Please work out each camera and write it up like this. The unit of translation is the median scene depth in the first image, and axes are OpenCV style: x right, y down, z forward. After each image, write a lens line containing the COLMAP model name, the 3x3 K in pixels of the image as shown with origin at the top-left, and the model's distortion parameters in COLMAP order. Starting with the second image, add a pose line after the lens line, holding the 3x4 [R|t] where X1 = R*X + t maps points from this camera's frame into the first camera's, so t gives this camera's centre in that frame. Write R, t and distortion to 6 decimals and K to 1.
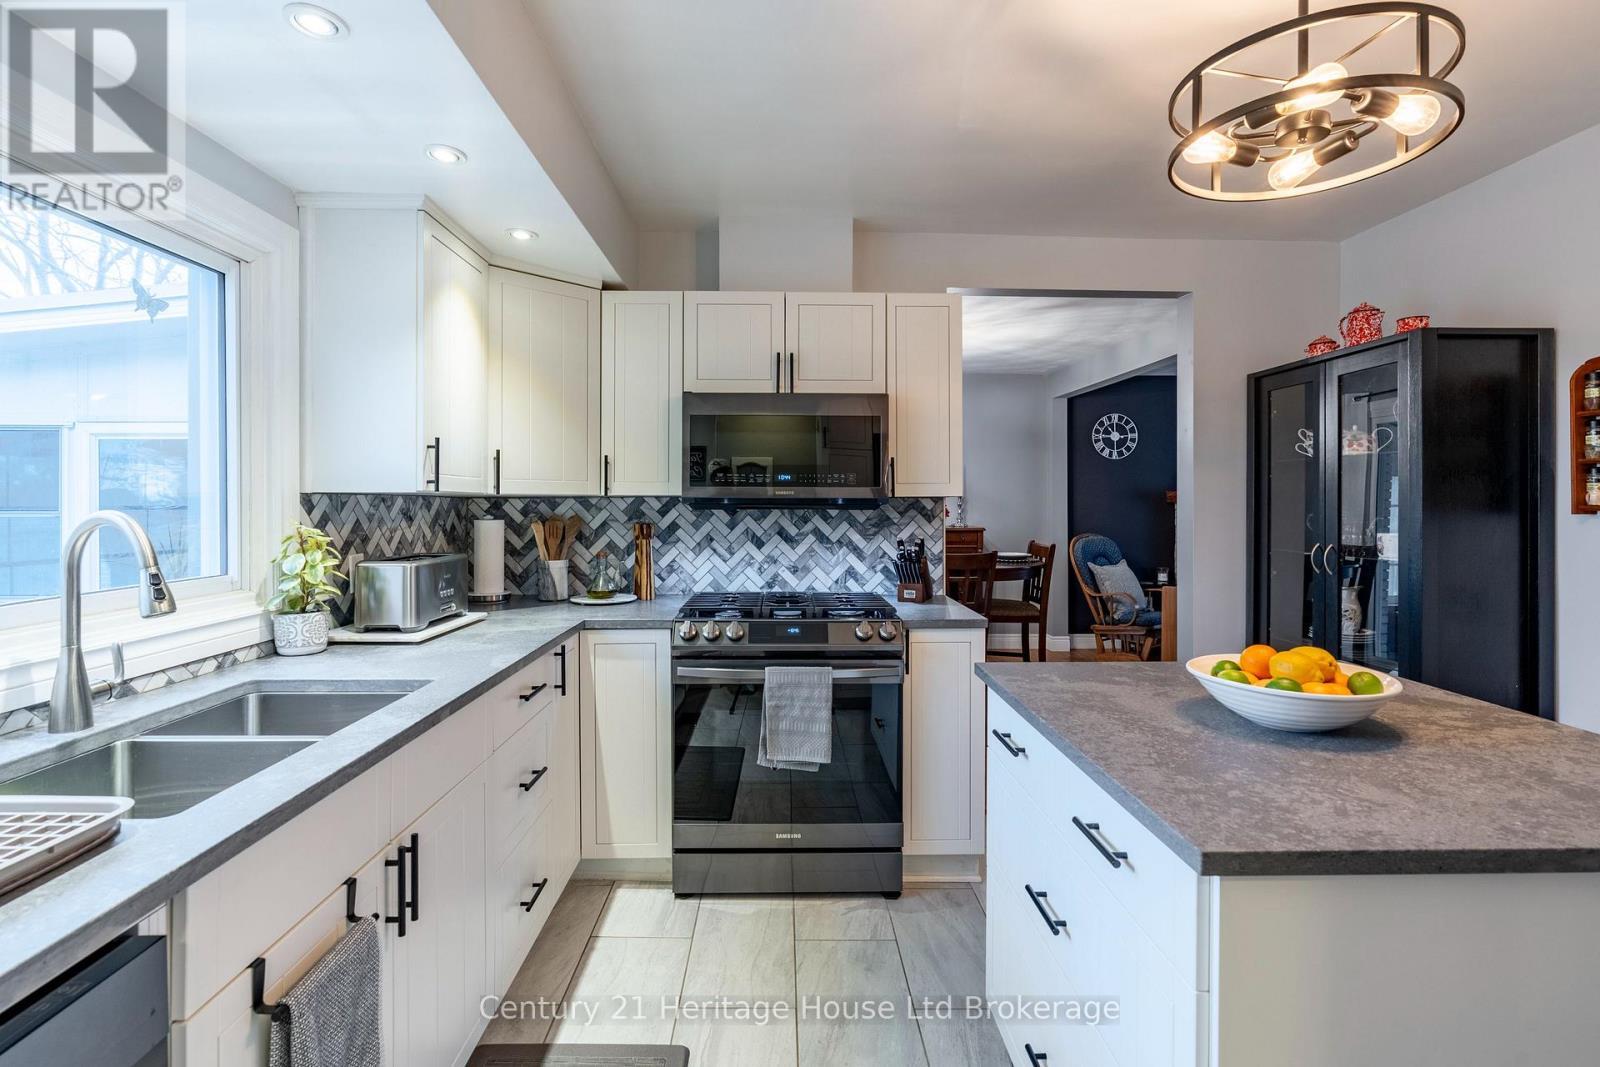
lens RADIAL K [[748.3, 0, 784.8], [0, 748.3, 501.1], [0, 0, 1]] dist [-0.013393, 0.002339]
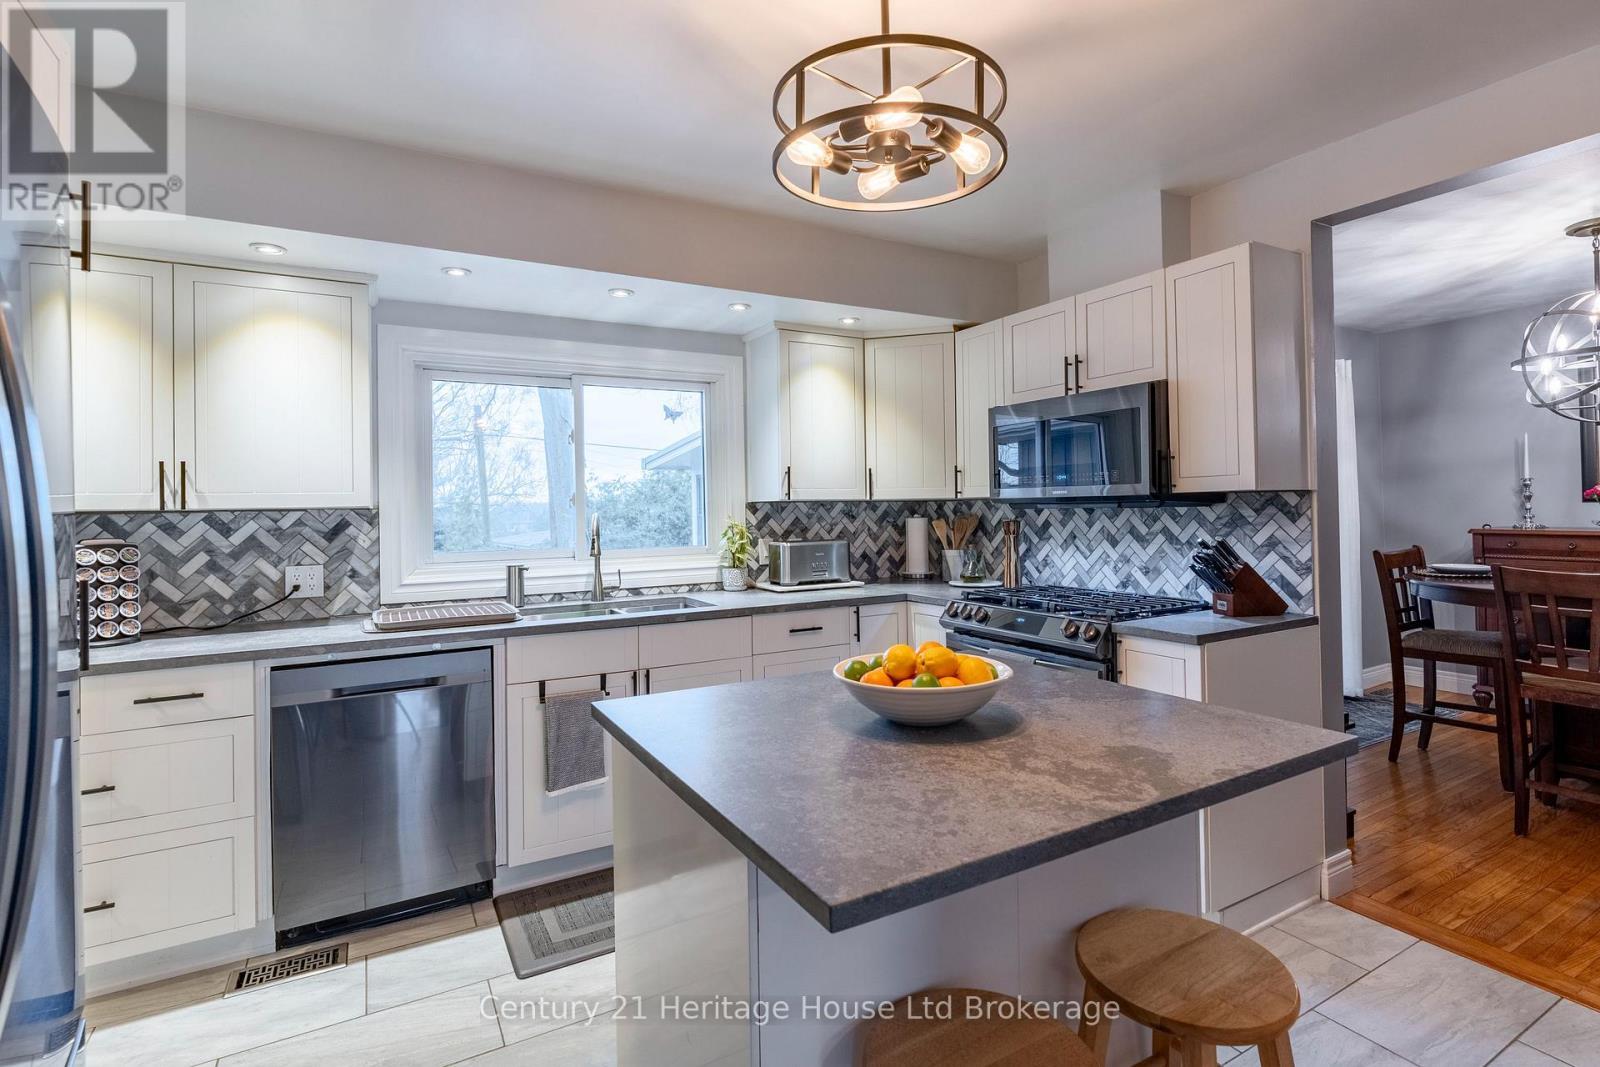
lens RADIAL K [[748.3, 0, 791.4], [0, 748.3, 501.4], [0, 0, 1]] dist [-0.013393, 0.002339]
pose [[0.480615, -0.017017, -0.876767, 0.632606], [0.019700, 0.999769, -0.008605, 0.002681], [0.876710, -0.013136, 0.480839, 0.148772]]
